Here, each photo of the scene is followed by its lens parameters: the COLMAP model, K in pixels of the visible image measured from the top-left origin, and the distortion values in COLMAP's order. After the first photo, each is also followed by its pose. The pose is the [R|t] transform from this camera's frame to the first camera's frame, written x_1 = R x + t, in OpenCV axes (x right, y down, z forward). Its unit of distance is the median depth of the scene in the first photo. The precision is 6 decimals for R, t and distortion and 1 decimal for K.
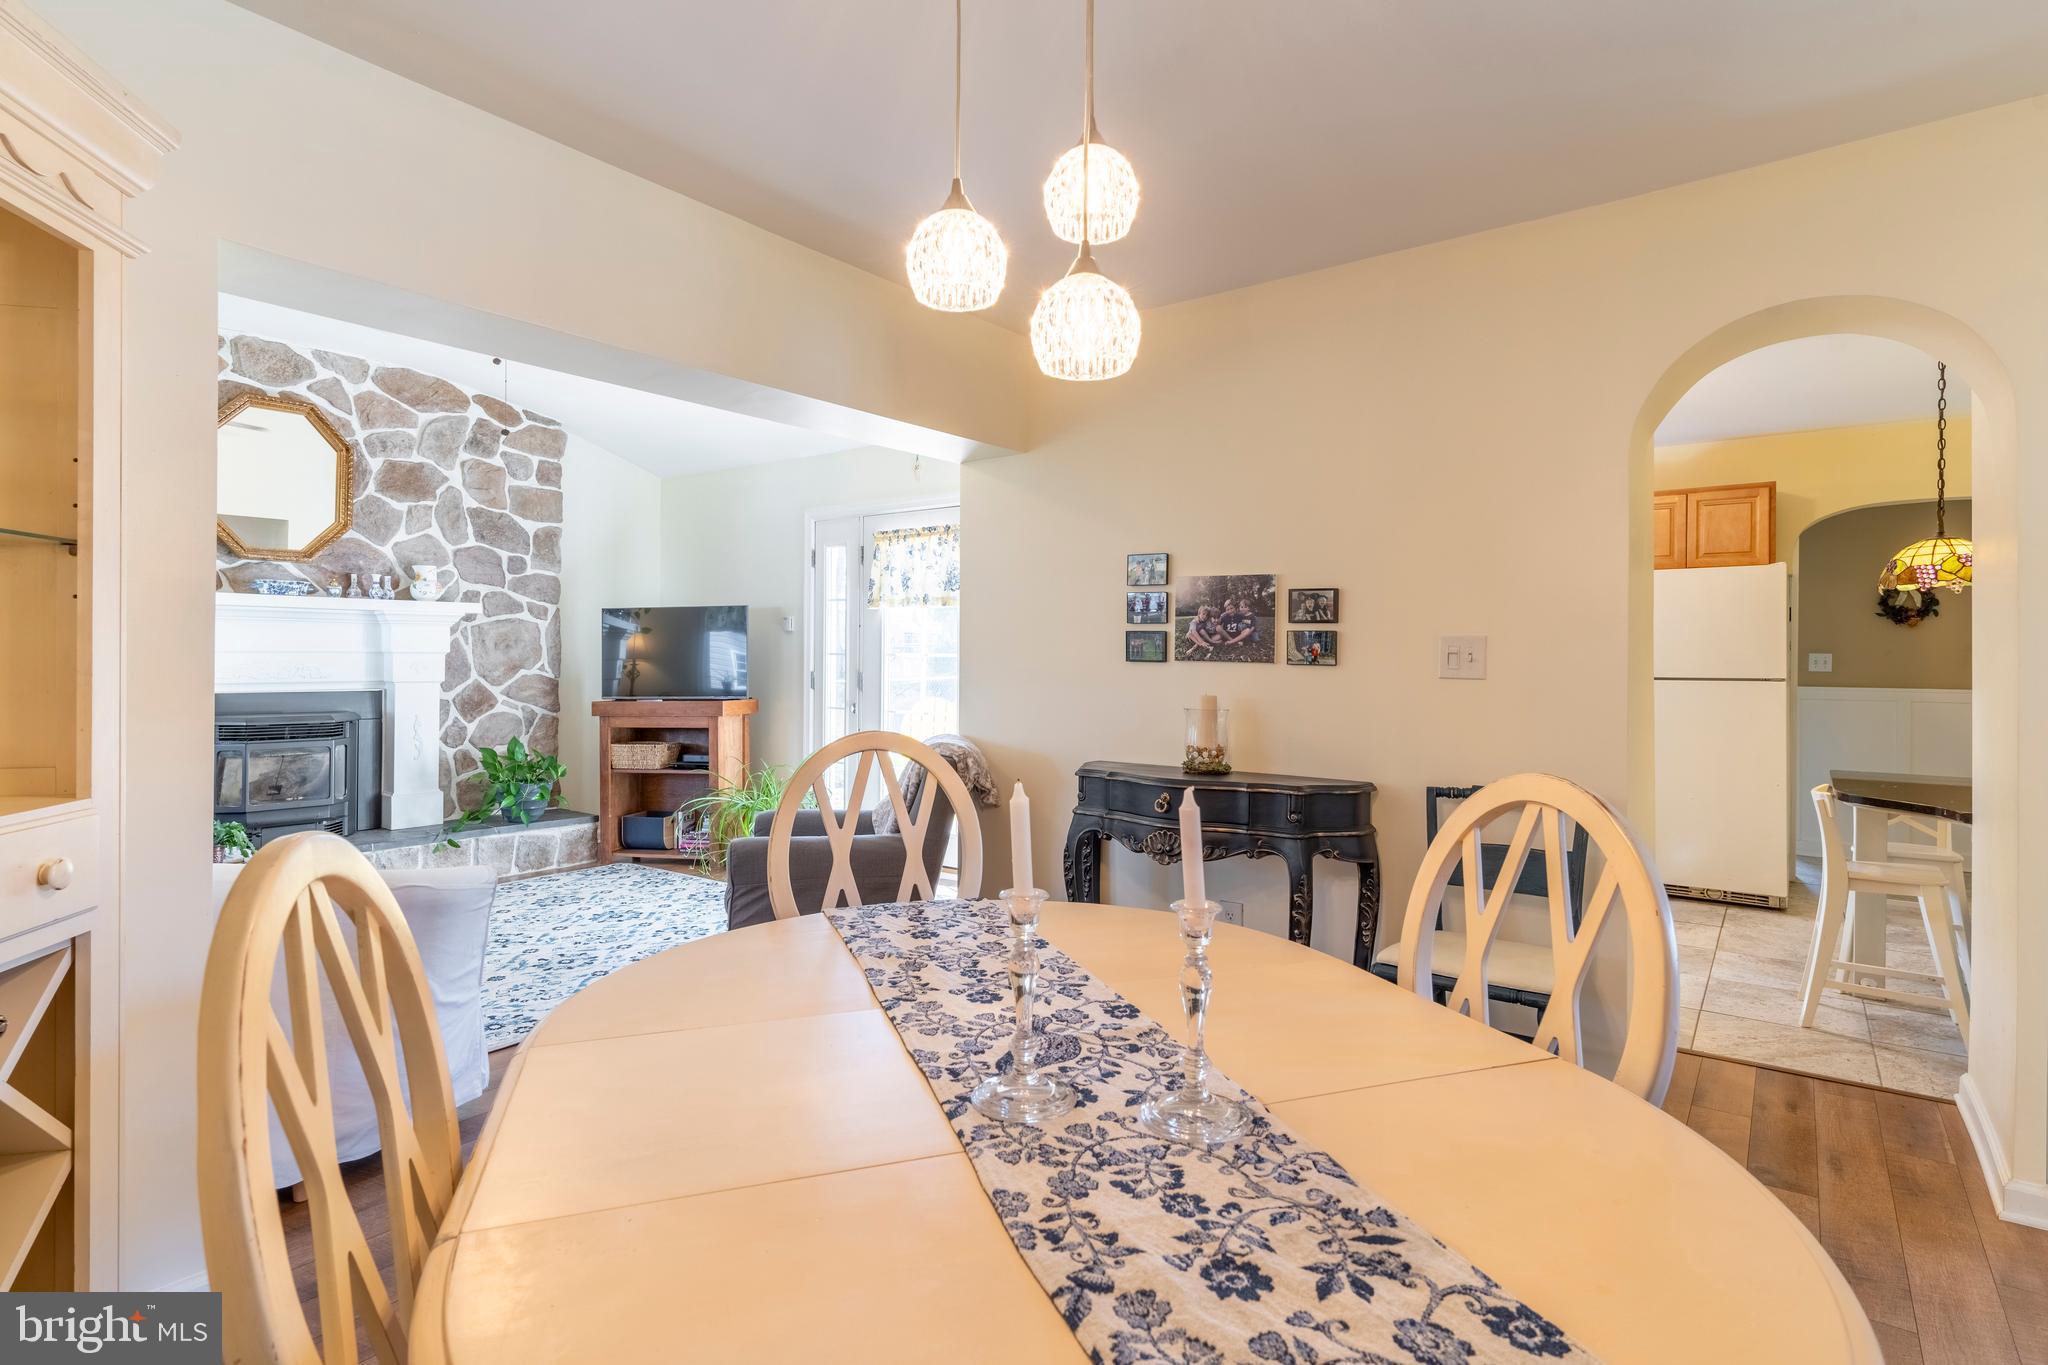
lens RADIAL K [[1023.7, 0, 1037.0], [0, 1023.7, 654.9], [0, 0, 1]] dist [0.002564, 0.000262]
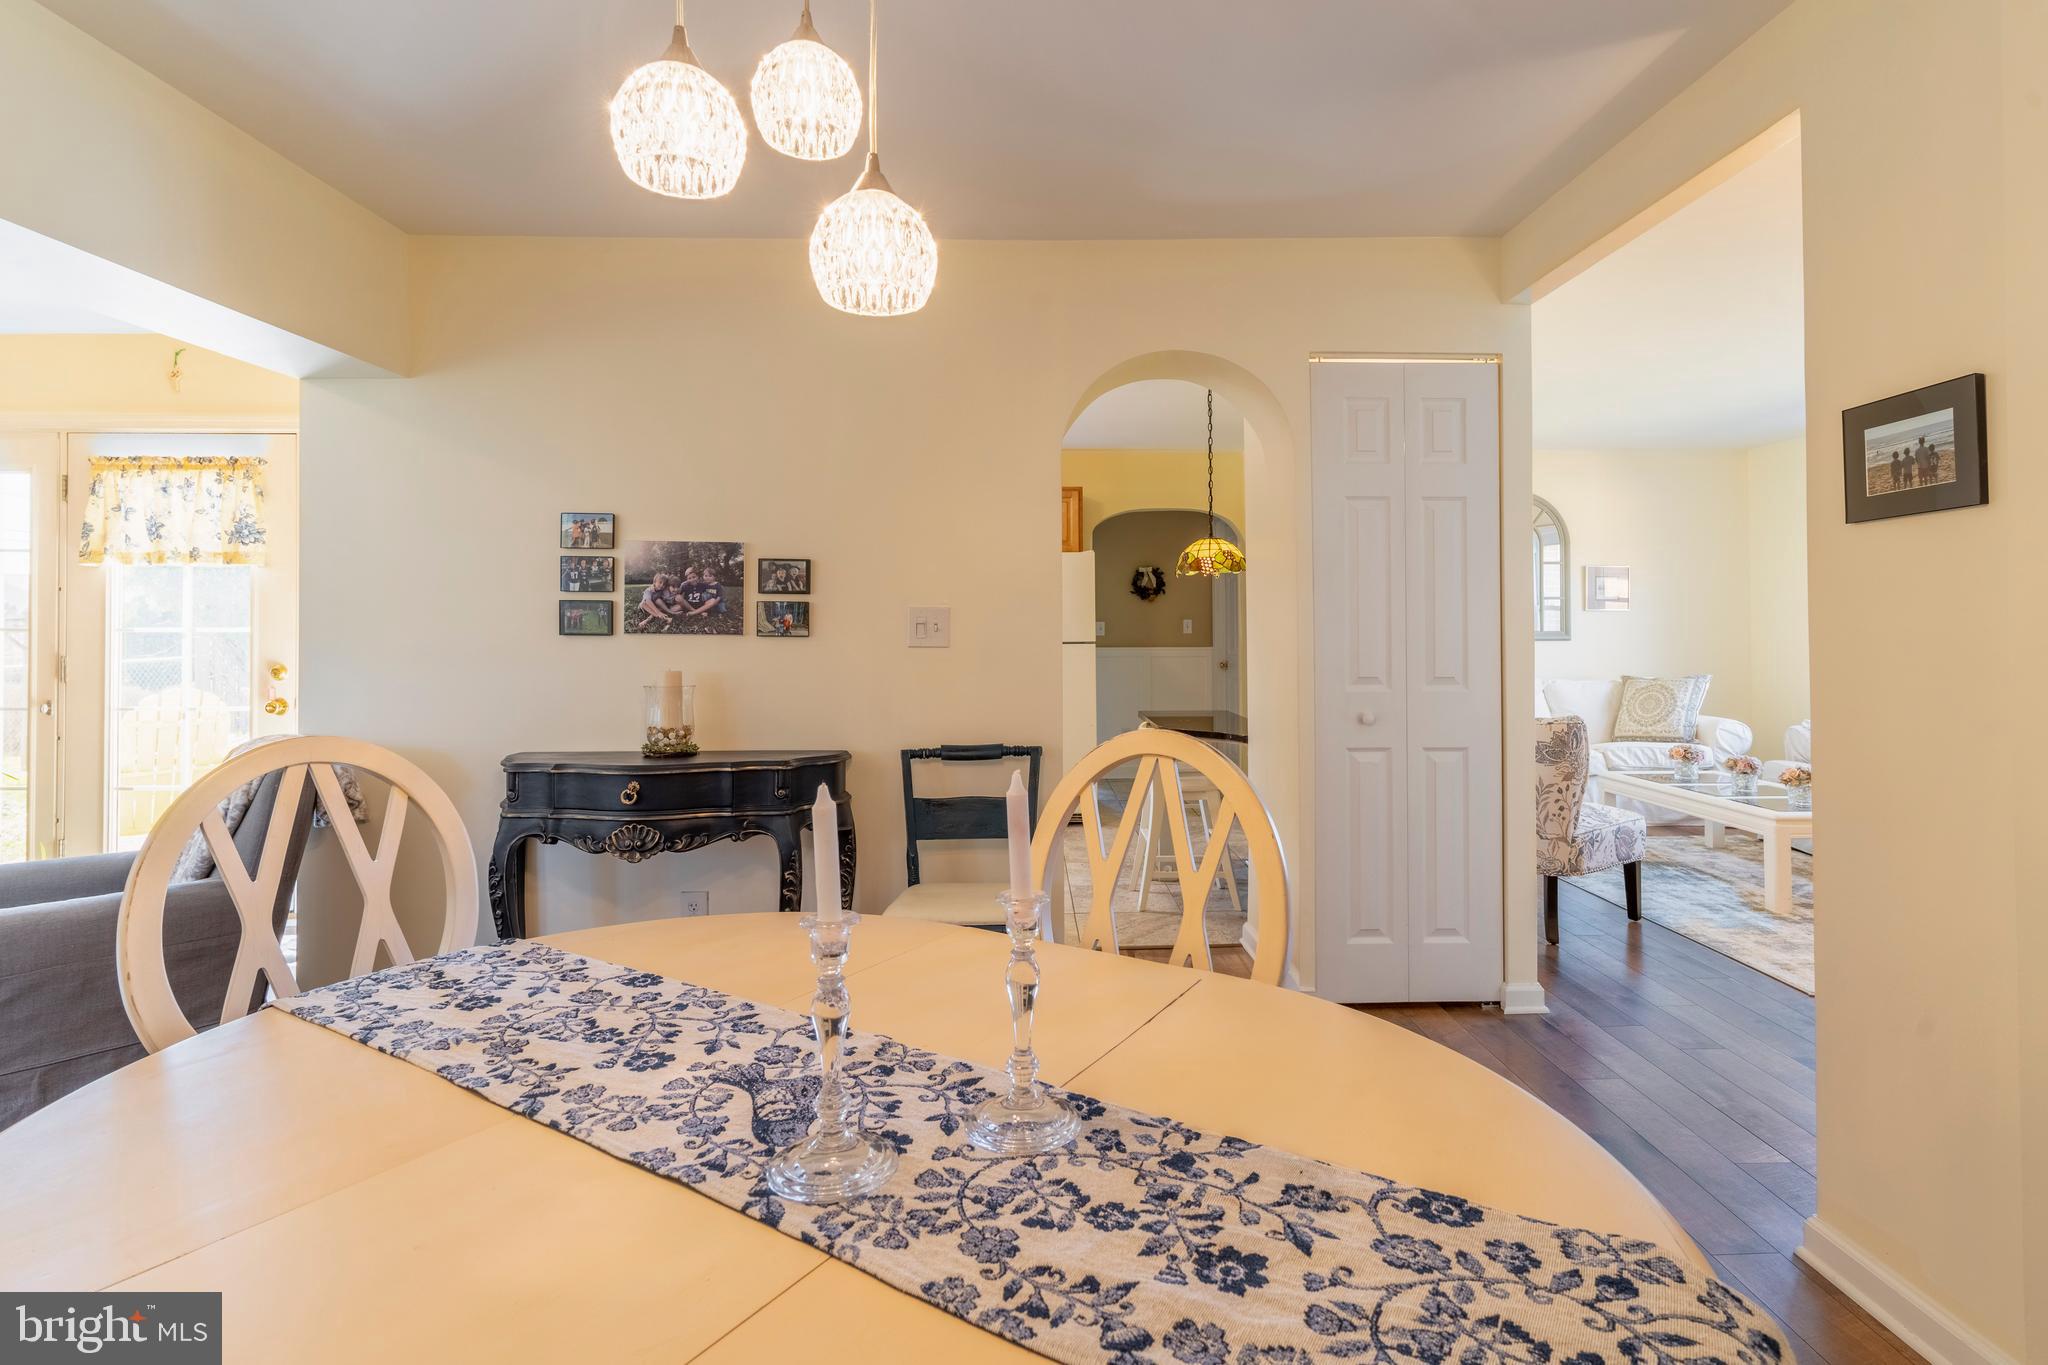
lens RADIAL K [[997.7, 0, 1060.6], [0, 997.7, 615.1], [0, 0, 1]] dist [0.000913, 0.000458]
pose [[0.781916, -0.000842, 0.623383, -0.082201], [0.006947, 0.999949, -0.007364, -0.001072], [-0.623345, 0.010089, 0.781882, 0.055666]]
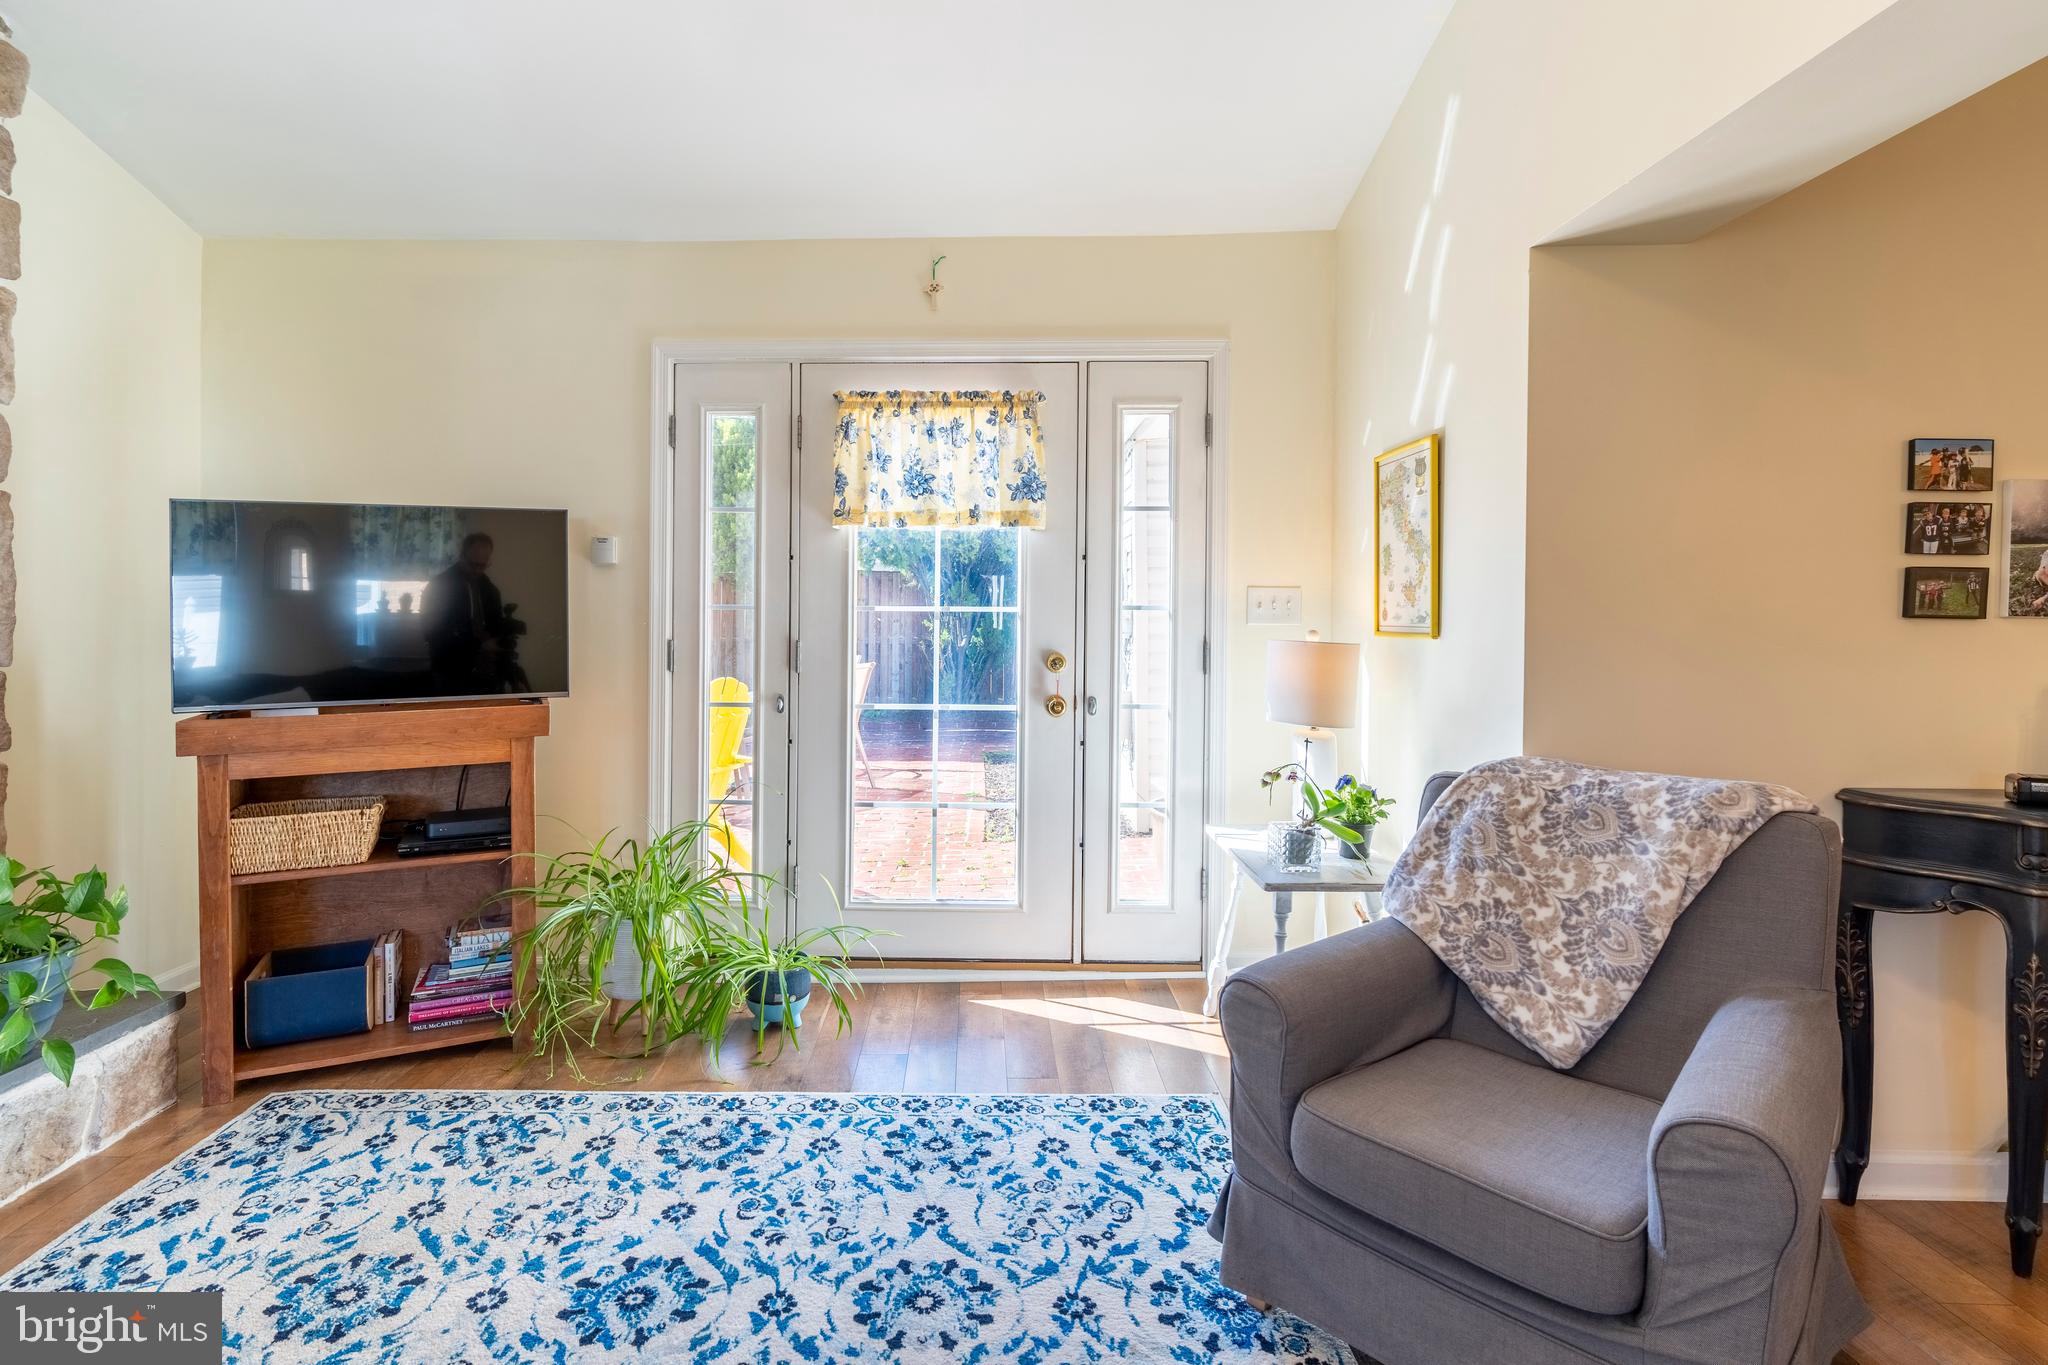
lens RADIAL K [[987.4, 0, 959.3], [0, 987.4, 618.0], [0, 0, 1]] dist [0.001174, 0.000135]
pose [[0.820057, -0.006468, 0.572246, -0.523887], [0.001239, 0.999954, 0.009526, 0.000059], [-0.572281, -0.007103, 0.820027, 0.641037]]
